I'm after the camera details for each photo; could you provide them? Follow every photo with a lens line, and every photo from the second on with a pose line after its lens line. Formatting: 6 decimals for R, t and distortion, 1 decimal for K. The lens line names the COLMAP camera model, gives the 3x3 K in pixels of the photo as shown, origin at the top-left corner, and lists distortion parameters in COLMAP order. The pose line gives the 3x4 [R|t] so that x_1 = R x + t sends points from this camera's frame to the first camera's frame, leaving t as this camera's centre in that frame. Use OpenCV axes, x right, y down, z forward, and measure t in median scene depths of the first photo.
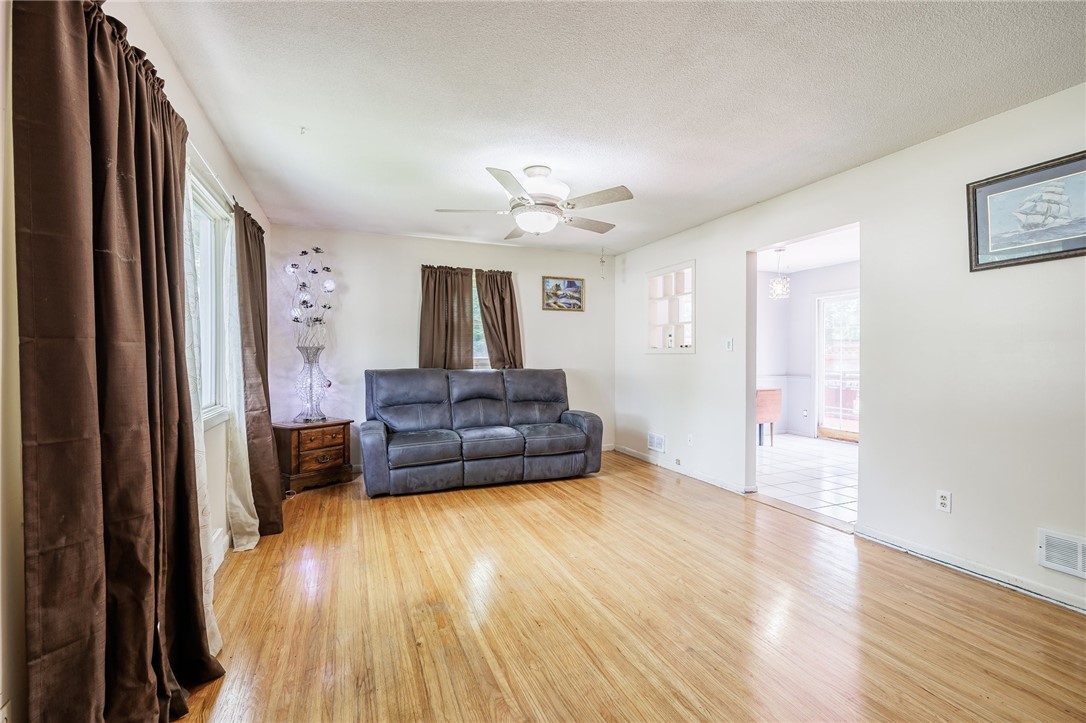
lens RADIAL K [[467.4, 0, 535.2], [0, 467.4, 361.4], [0, 0, 1]] dist [-0.000048, -0.000050]
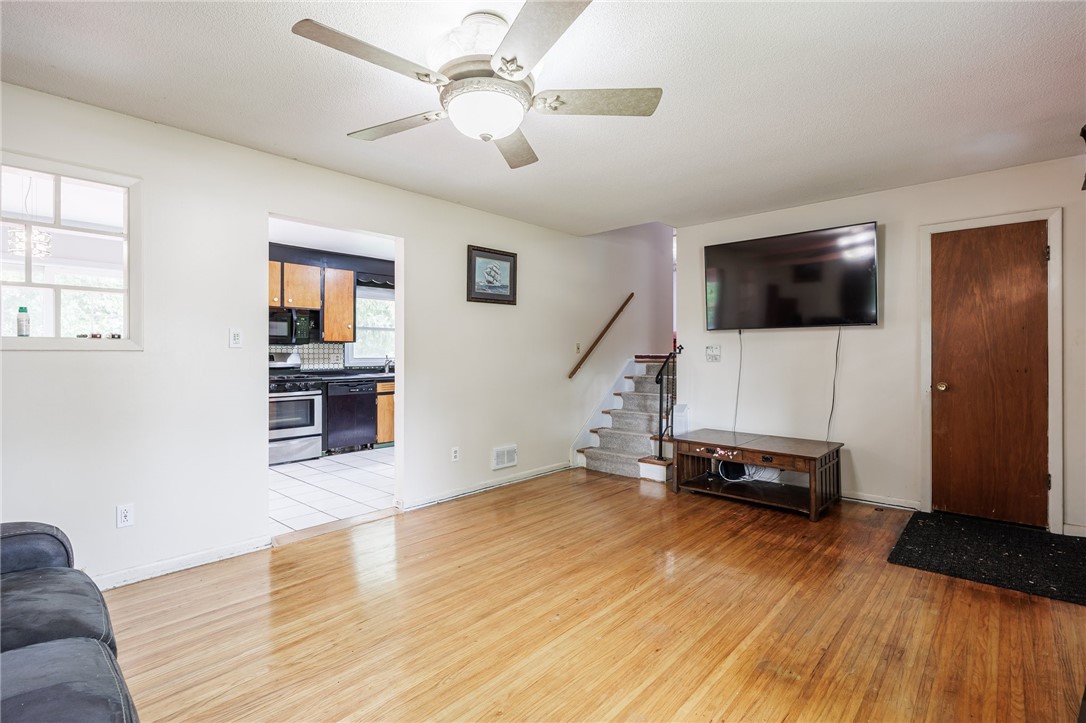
lens RADIAL K [[511.0, 0, 553.5], [0, 511.0, 354.8], [0, 0, 1]] dist [-0.007900, 0.000489]
pose [[-0.445672, 0.004264, 0.895186, -0.774049], [0.015541, 0.999875, 0.002974, -0.012859], [-0.895061, 0.015238, -0.445683, 1.606975]]
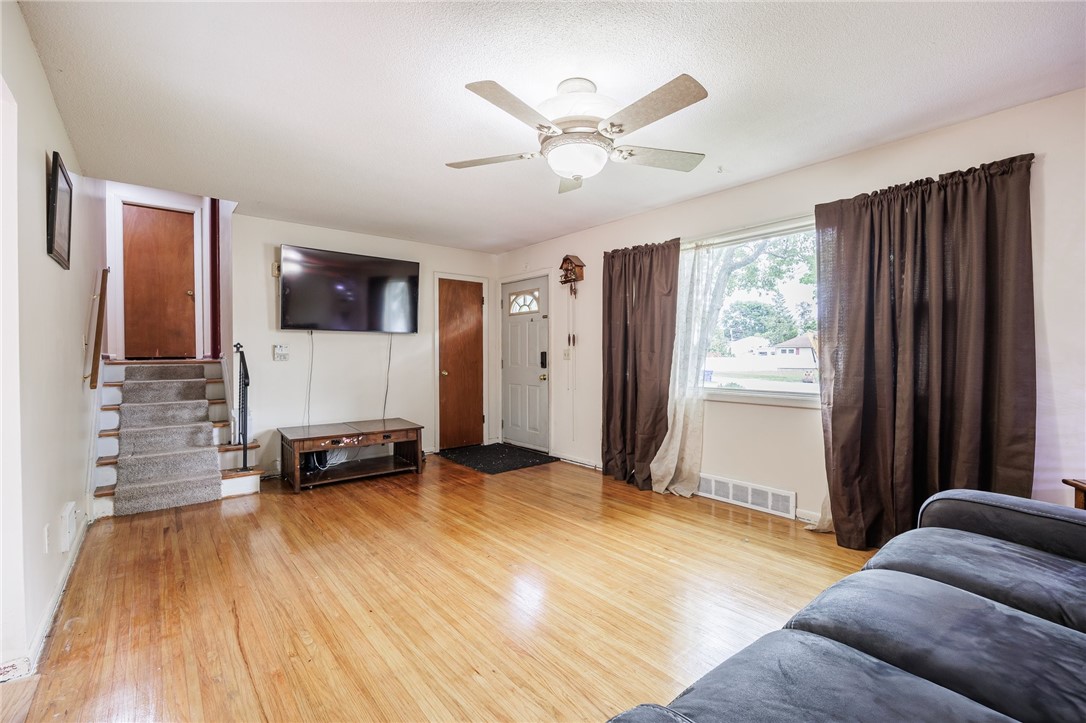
lens RADIAL K [[467.4, 0, 535.2], [0, 467.4, 361.4], [0, 0, 1]] dist [-0.000048, -0.000050]
pose [[-0.954154, 0.009798, -0.299157, 0.371294], [0.000329, 0.999498, 0.031689, -0.024041], [0.299317, 0.030138, -0.953678, 2.222174]]
